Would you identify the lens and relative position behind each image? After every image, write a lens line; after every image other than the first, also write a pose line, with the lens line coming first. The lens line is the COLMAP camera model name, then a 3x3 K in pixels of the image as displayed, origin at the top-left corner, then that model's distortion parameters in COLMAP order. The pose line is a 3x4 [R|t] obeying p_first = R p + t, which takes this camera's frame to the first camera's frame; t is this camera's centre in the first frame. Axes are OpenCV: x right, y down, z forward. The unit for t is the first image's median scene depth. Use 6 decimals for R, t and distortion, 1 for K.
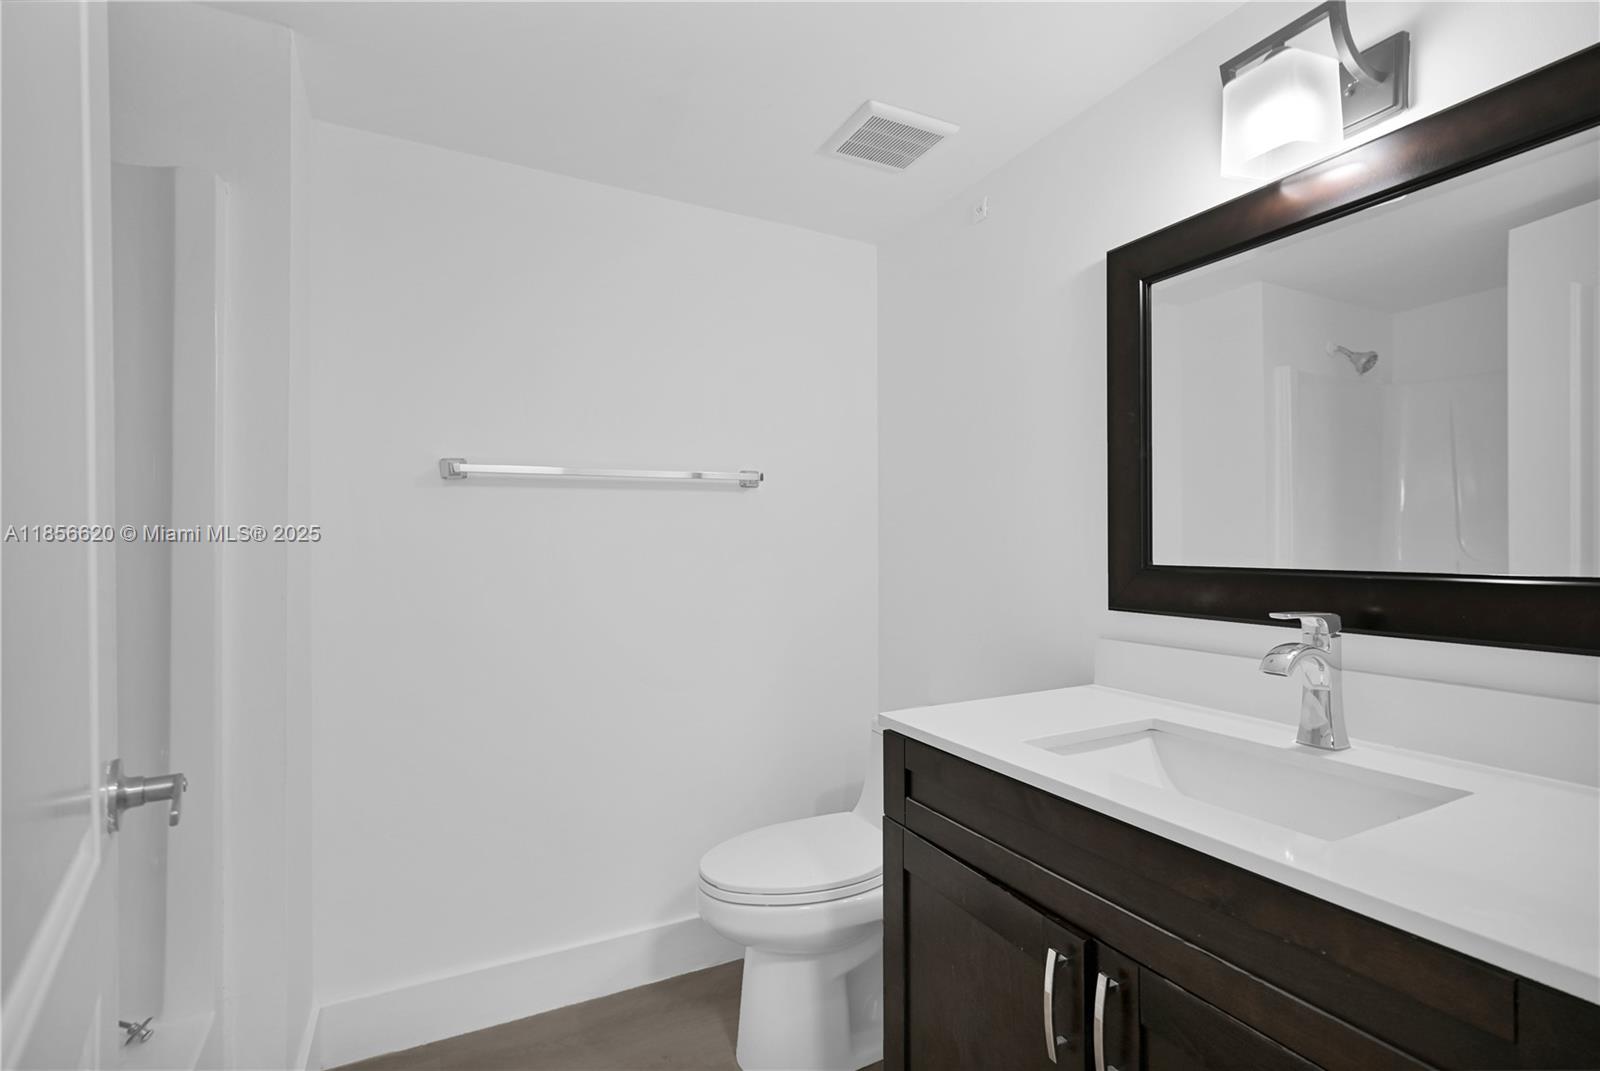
lens RADIAL K [[745.2, 0, 802.2], [0, 745.2, 538.7], [0, 0, 1]] dist [-0.001478, -0.000187]
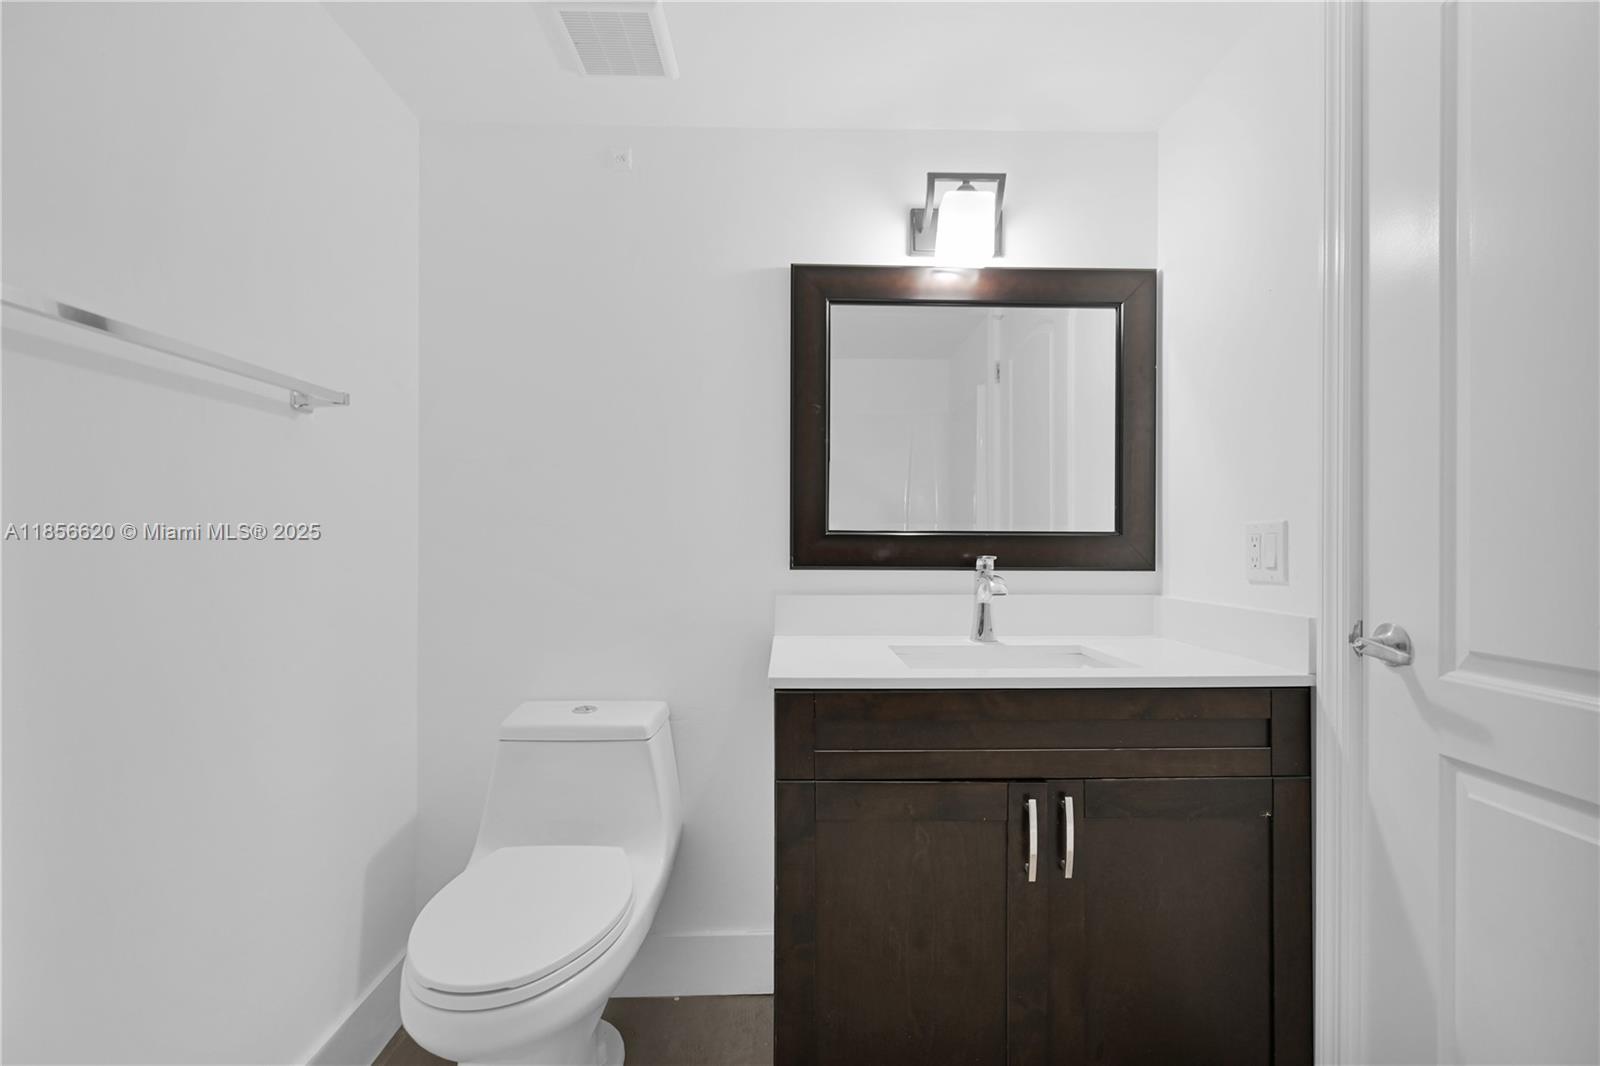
lens RADIAL K [[745.2, 0, 804.5], [0, 745.2, 537.3], [0, 0, 1]] dist [-0.001478, -0.000187]
pose [[0.427772, 0.012934, 0.903794, -0.666849], [-0.011192, 0.999897, -0.009013, 0.058726], [-0.903817, -0.006259, 0.427873, 0.502158]]
